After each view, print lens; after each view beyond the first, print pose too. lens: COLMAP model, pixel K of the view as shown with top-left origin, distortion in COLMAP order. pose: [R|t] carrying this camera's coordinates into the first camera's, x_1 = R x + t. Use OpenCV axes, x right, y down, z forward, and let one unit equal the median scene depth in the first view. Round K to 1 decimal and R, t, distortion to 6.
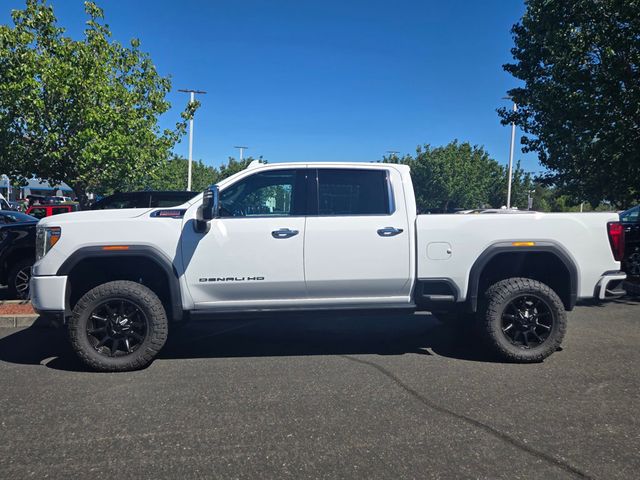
lens RADIAL K [[443.2, 0, 326.0], [0, 443.2, 243.6], [0, 0, 1]] dist [0.022294, -0.003189]
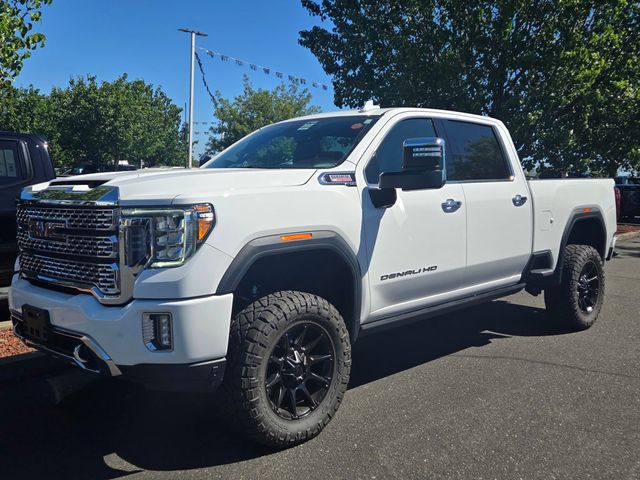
lens RADIAL K [[569.3, 0, 320.0], [0, 569.3, 240.0], [0, 0, 1]] dist [0.006603, -0.000045]
pose [[0.801595, -0.059528, 0.594896, -0.851793], [0.028640, 0.997712, 0.061244, -0.030654], [-0.597180, -0.032055, 0.801466, 0.358097]]
